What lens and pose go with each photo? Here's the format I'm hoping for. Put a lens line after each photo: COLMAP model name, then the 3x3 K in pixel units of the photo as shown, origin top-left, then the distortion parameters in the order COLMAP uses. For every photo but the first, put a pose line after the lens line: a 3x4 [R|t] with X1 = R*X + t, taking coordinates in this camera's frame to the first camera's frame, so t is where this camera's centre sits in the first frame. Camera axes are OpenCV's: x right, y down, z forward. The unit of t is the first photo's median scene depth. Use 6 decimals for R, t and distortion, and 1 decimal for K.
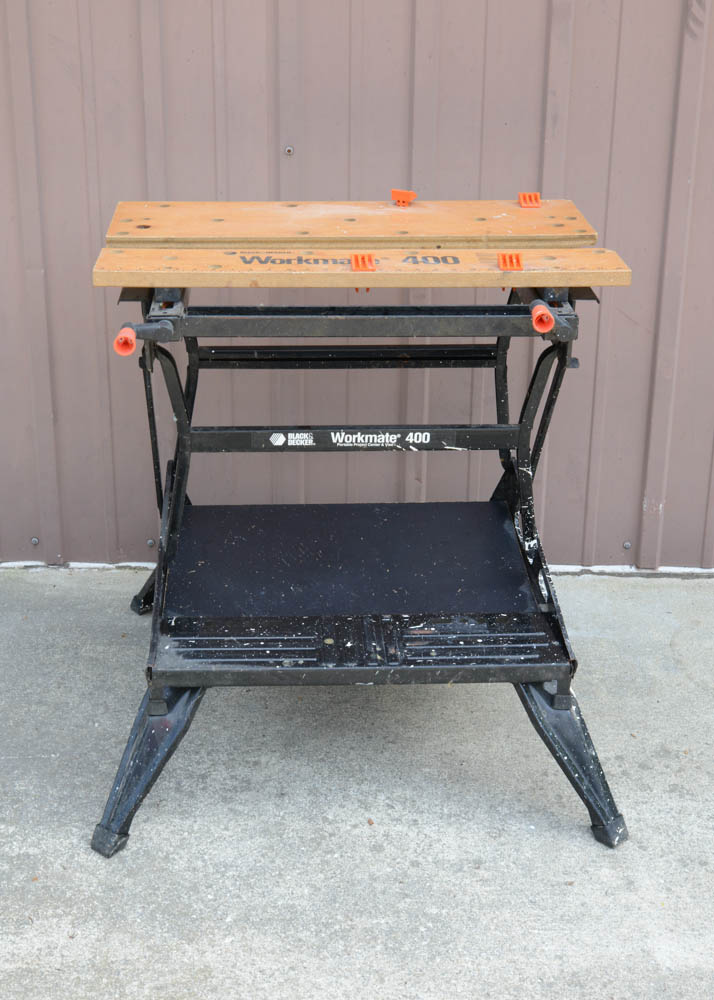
lens RADIAL K [[1325.2, 0, 335.1], [0, 1325.2, 475.0], [0, 0, 1]] dist [0.040561, 0.000000]
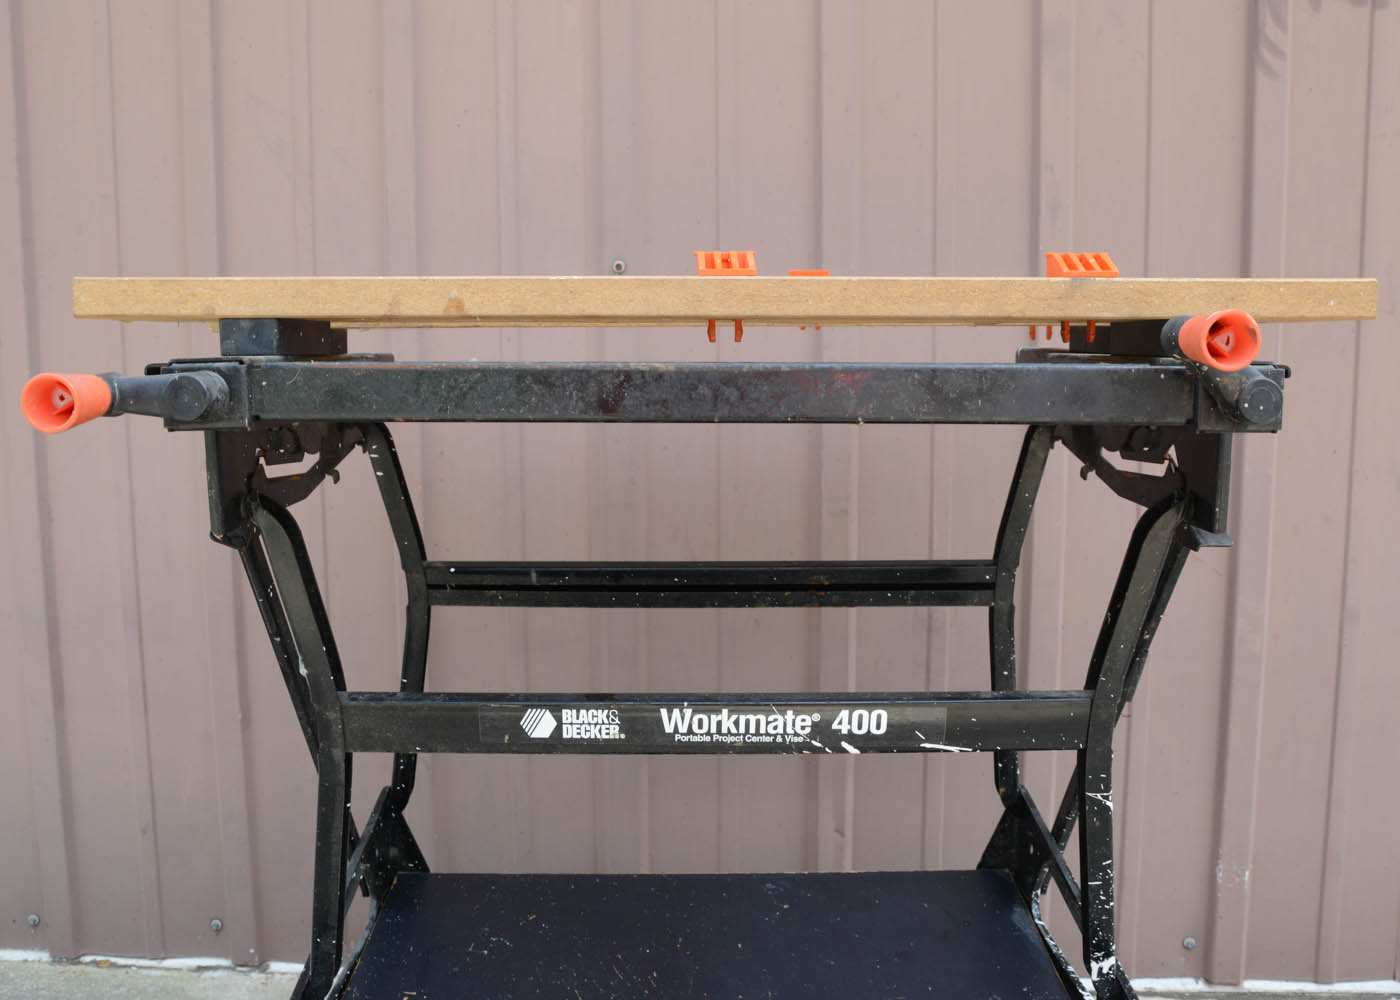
lens RADIAL K [[1158.8, 0, 690.7], [0, 1158.8, 495.1], [0, 0, 1]] dist [-0.106412, 0.068602]
pose [[0.999289, -0.002868, -0.037591, 0.019852], [-0.008057, 0.957825, -0.287240, 0.009029], [0.036829, 0.287338, 0.957121, 0.573863]]
